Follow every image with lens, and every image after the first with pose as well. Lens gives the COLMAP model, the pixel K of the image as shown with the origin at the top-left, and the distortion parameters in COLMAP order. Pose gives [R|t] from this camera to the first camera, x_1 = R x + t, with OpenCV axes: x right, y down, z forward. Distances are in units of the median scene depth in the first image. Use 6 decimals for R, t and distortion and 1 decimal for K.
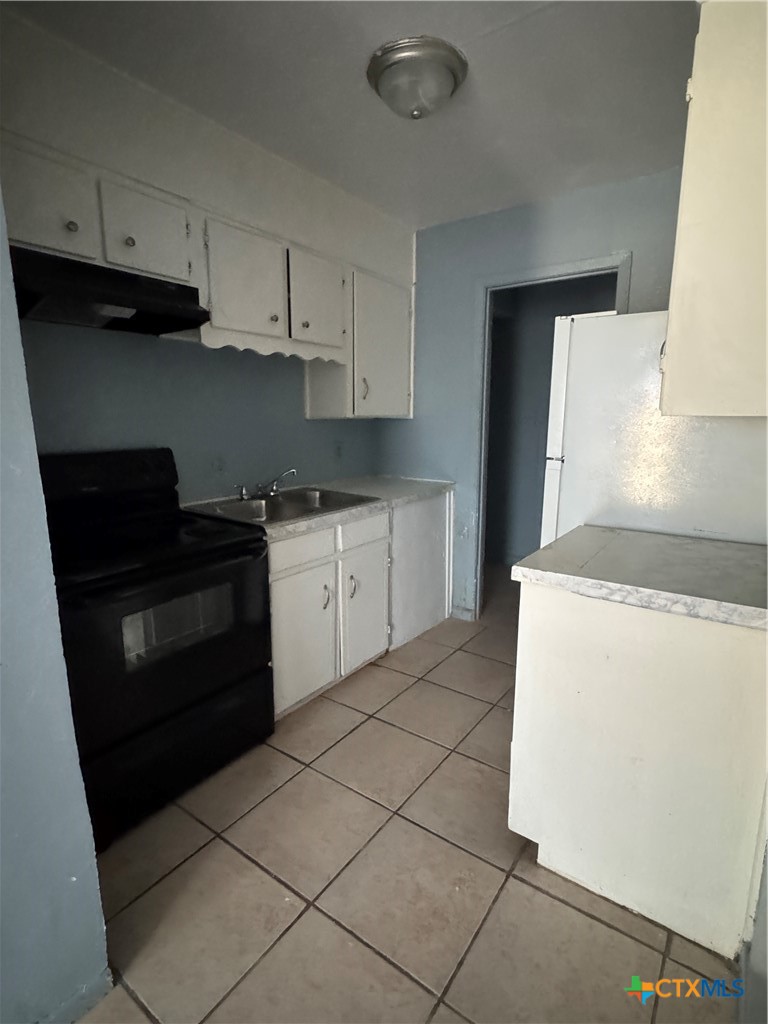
lens RADIAL K [[517.2, 0, 385.2], [0, 517.2, 513.9], [0, 0, 1]] dist [-0.005372, -0.000754]
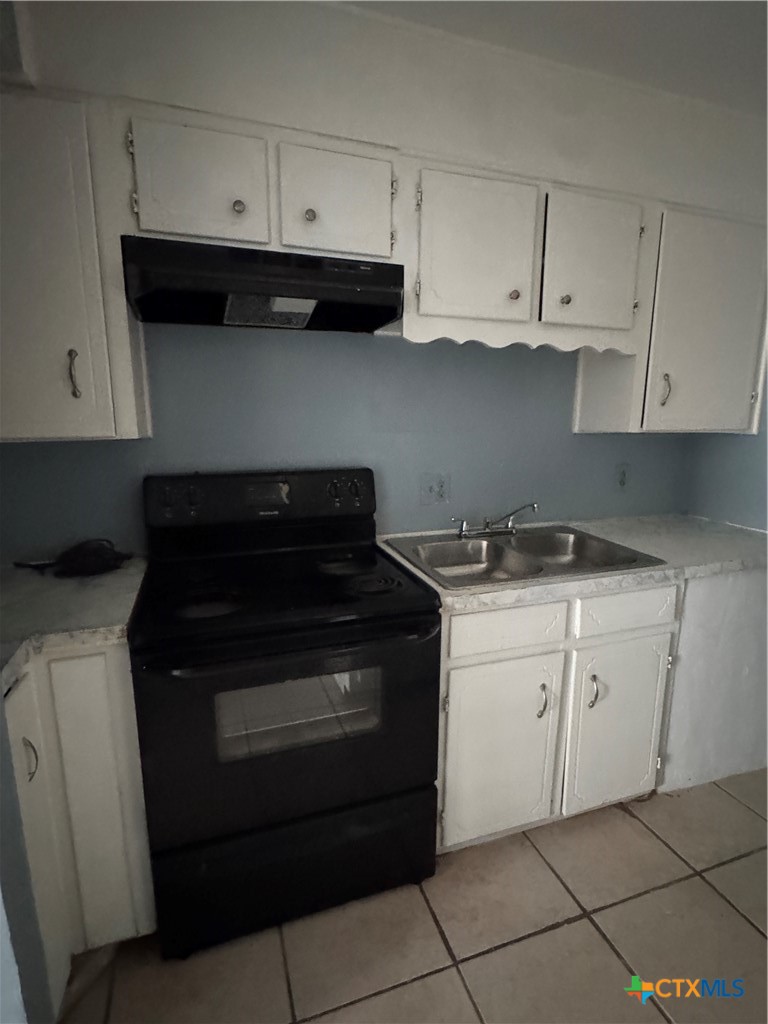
lens RADIAL K [[517.2, 0, 380.9], [0, 517.2, 510.1], [0, 0, 1]] dist [-0.005372, -0.000754]
pose [[0.812564, 0.108094, -0.572761, 0.071717], [-0.113285, 0.993203, 0.026727, -0.079715], [0.571757, 0.043168, 0.819287, 0.312526]]
